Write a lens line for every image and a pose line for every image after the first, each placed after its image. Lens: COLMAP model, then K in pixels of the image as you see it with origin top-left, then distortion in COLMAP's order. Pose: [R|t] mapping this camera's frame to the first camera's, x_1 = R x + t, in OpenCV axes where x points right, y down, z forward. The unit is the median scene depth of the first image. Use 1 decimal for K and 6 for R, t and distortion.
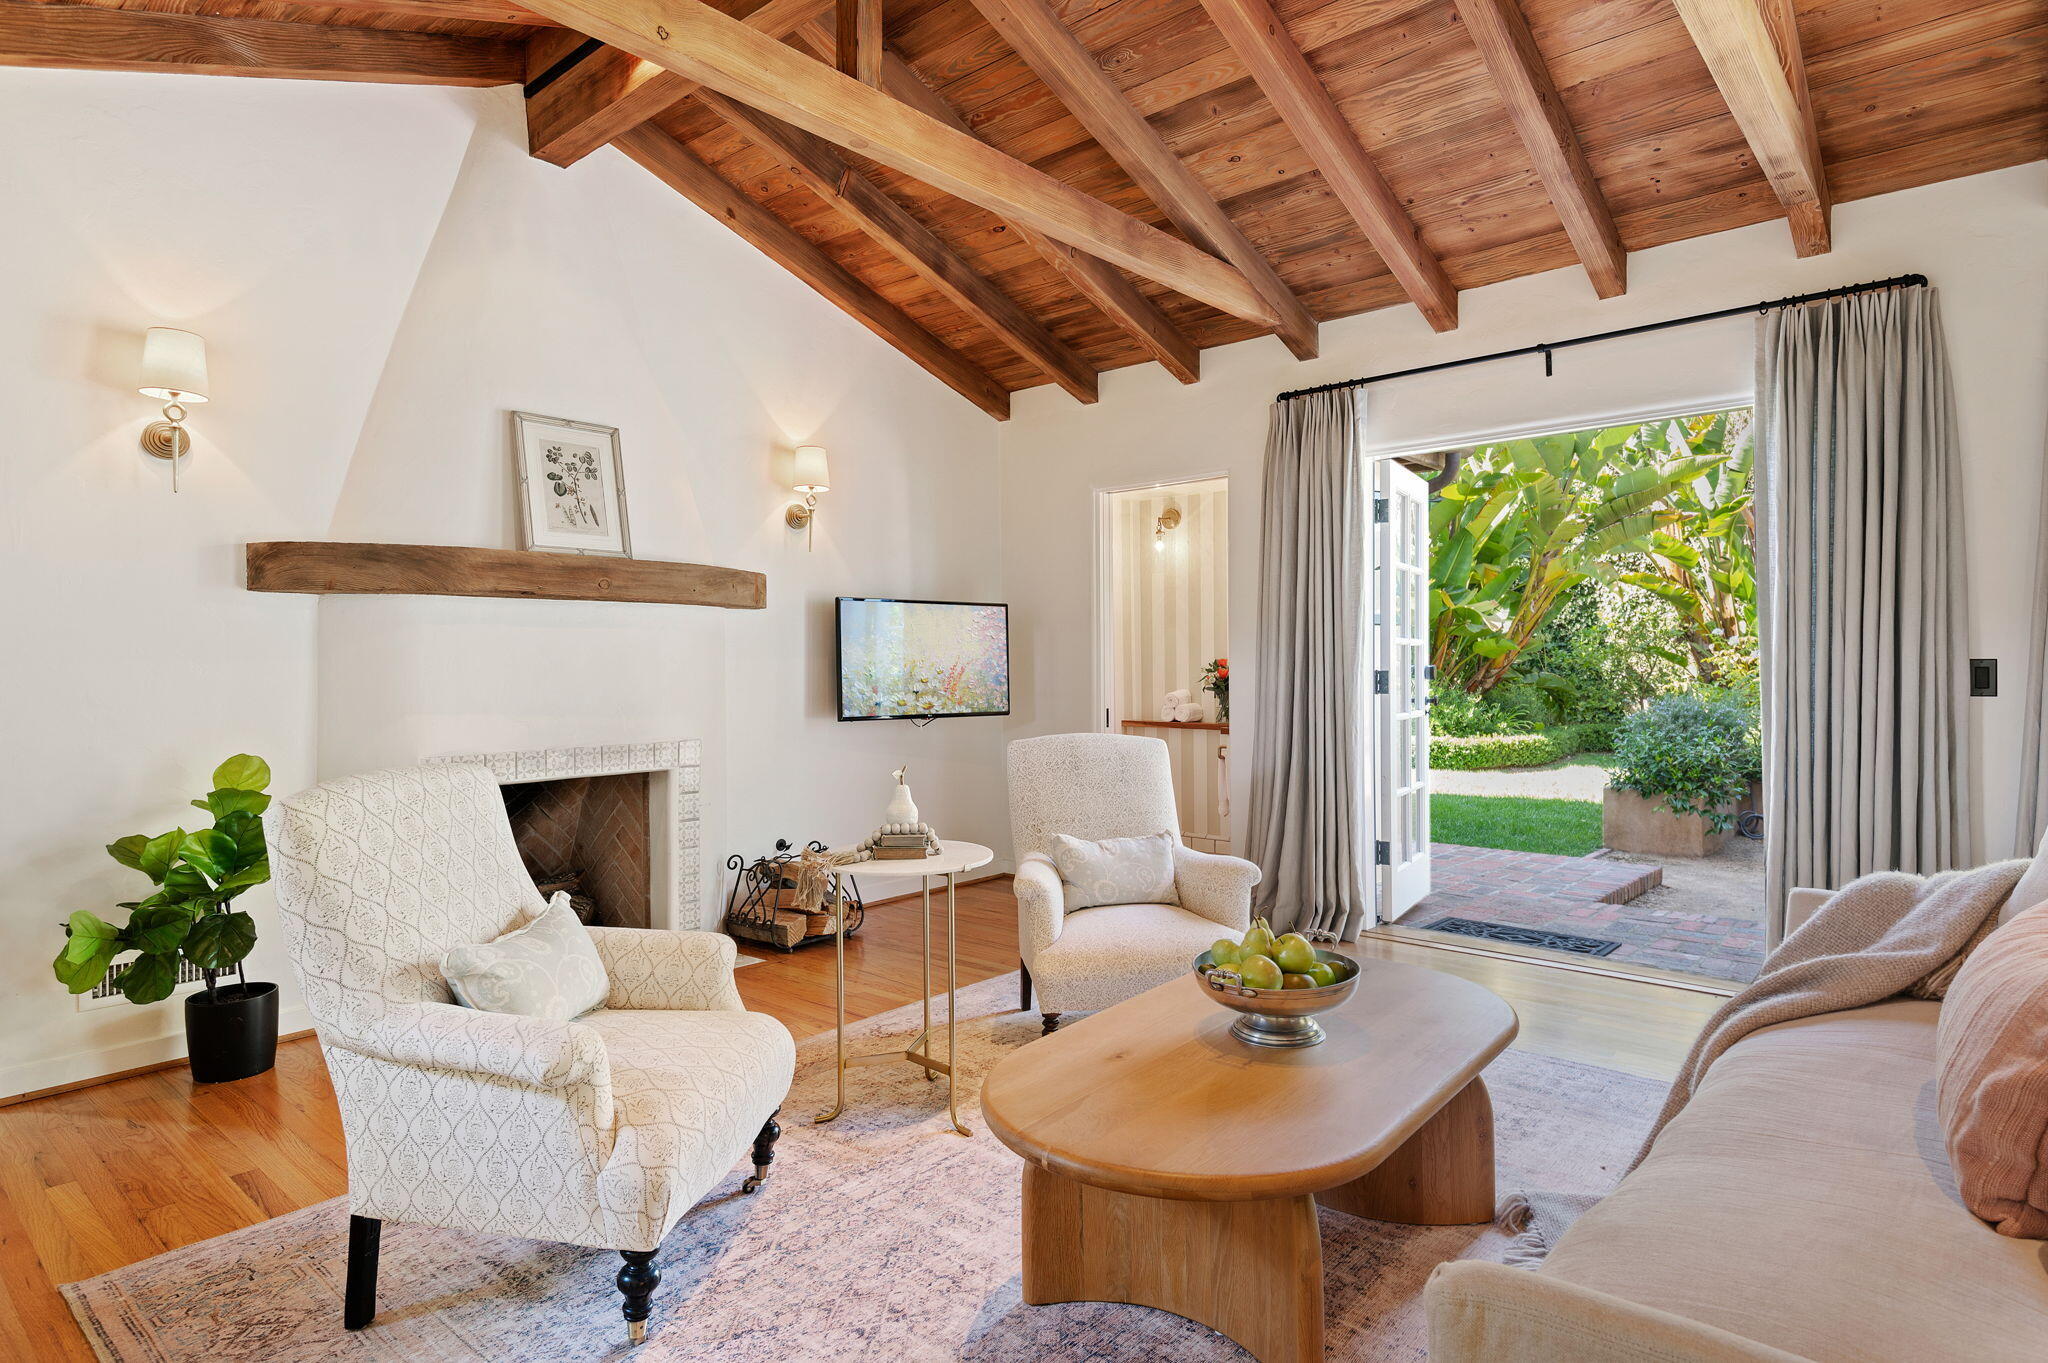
lens RADIAL K [[1094.3, 0, 1022.3], [0, 1094.3, 685.5], [0, 0, 1]] dist [0.006569, 0.001080]
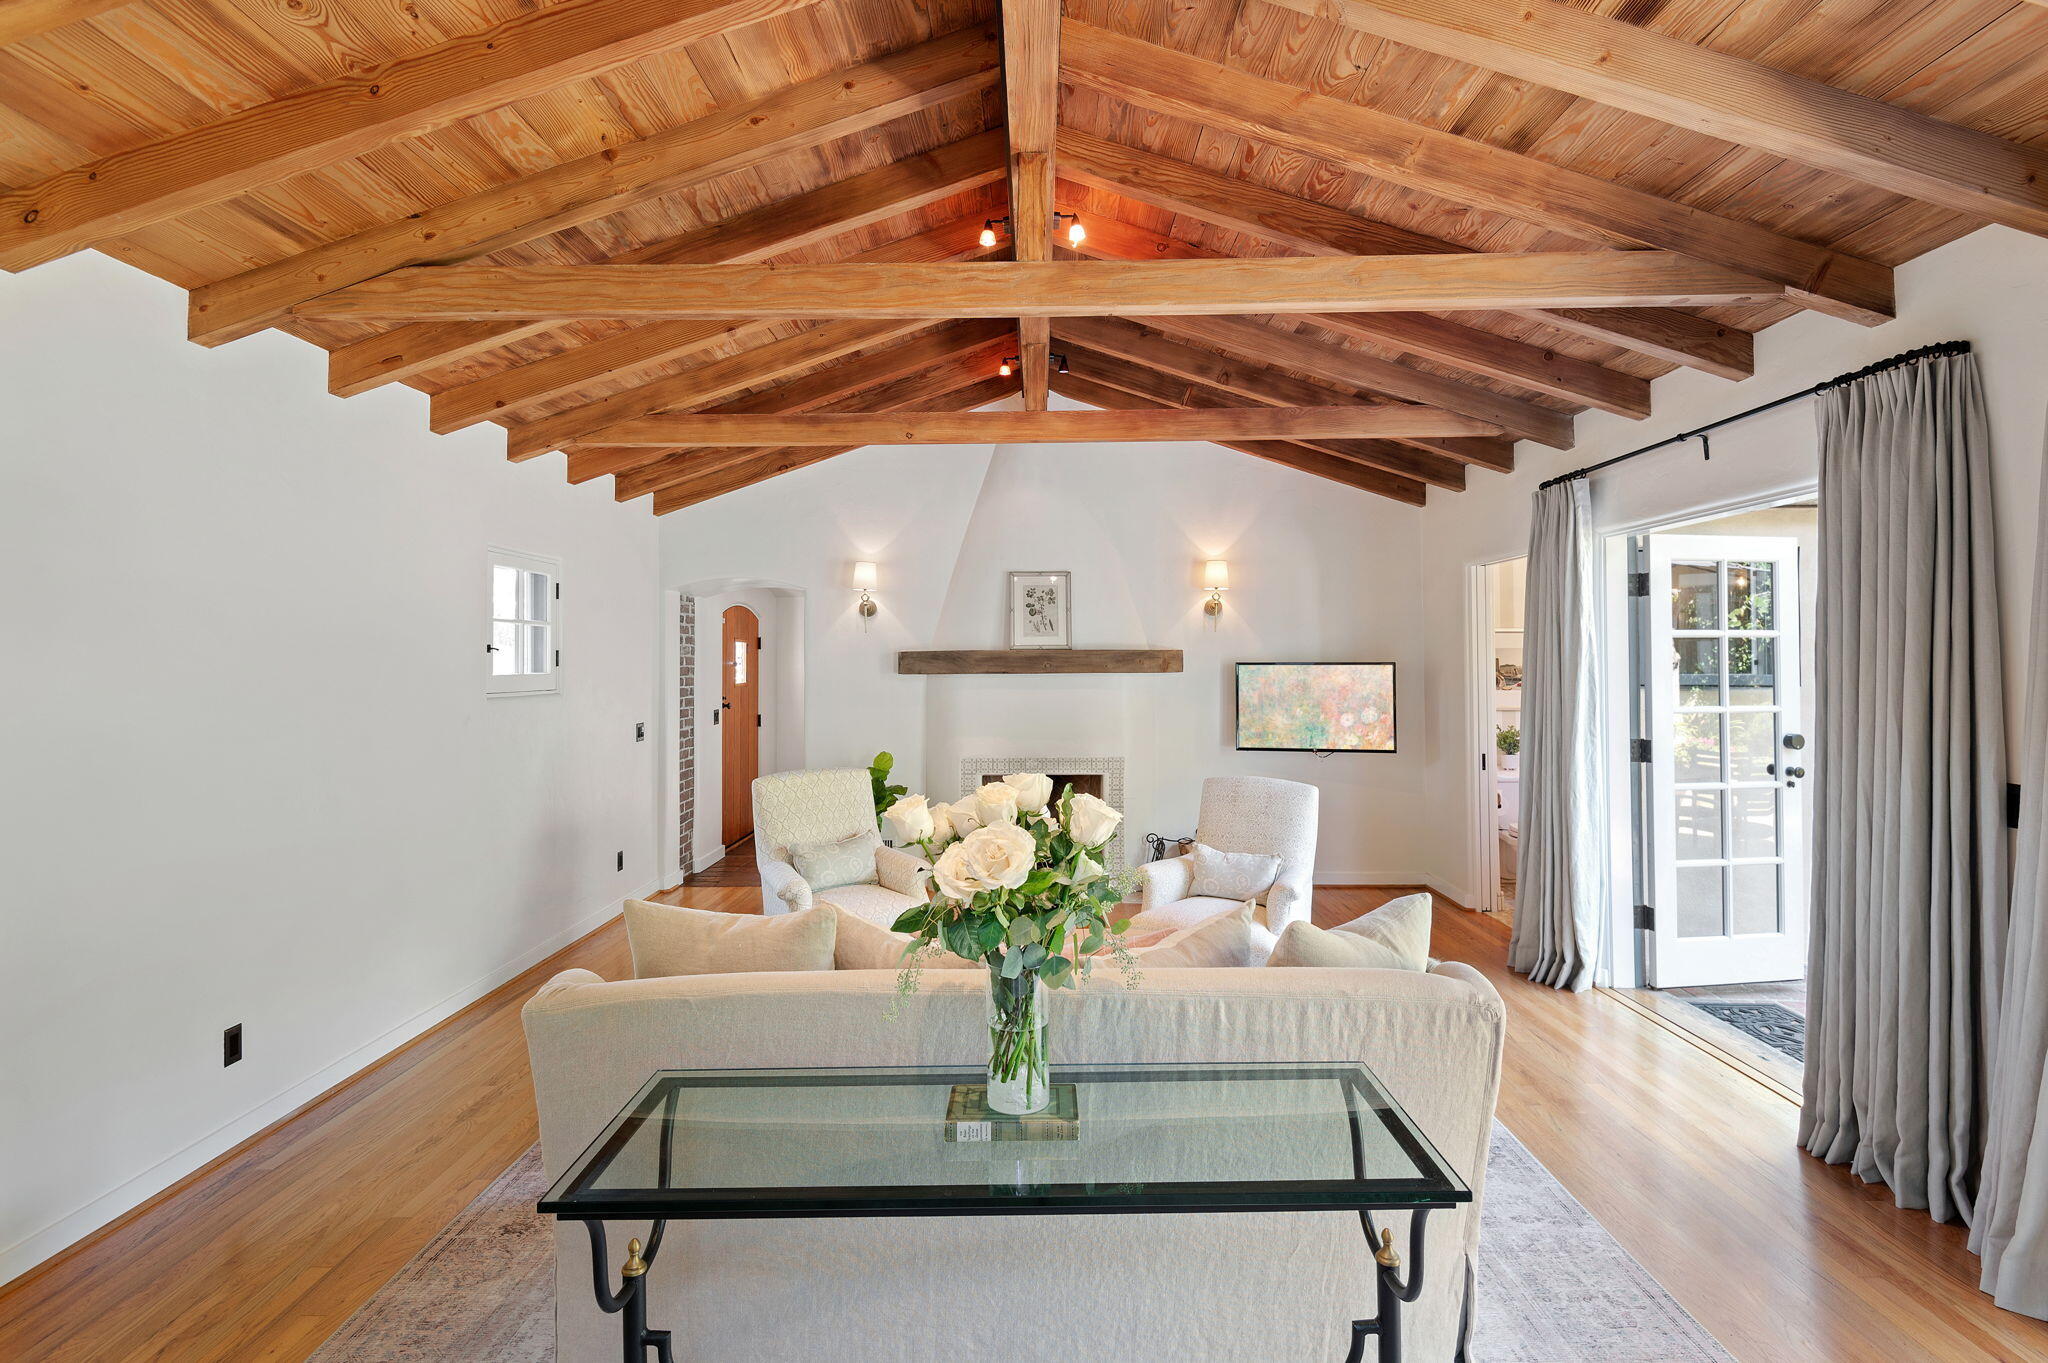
lens RADIAL K [[992.5, 0, 1025.7], [0, 992.5, 668.3], [0, 0, 1]] dist [-0.000348, -0.000003]
pose [[0.651726, 0.007141, -0.758421, 0.775309], [-0.013562, 0.999906, -0.002239, -0.083184], [0.758333, 0.011745, 0.651761, -0.052872]]
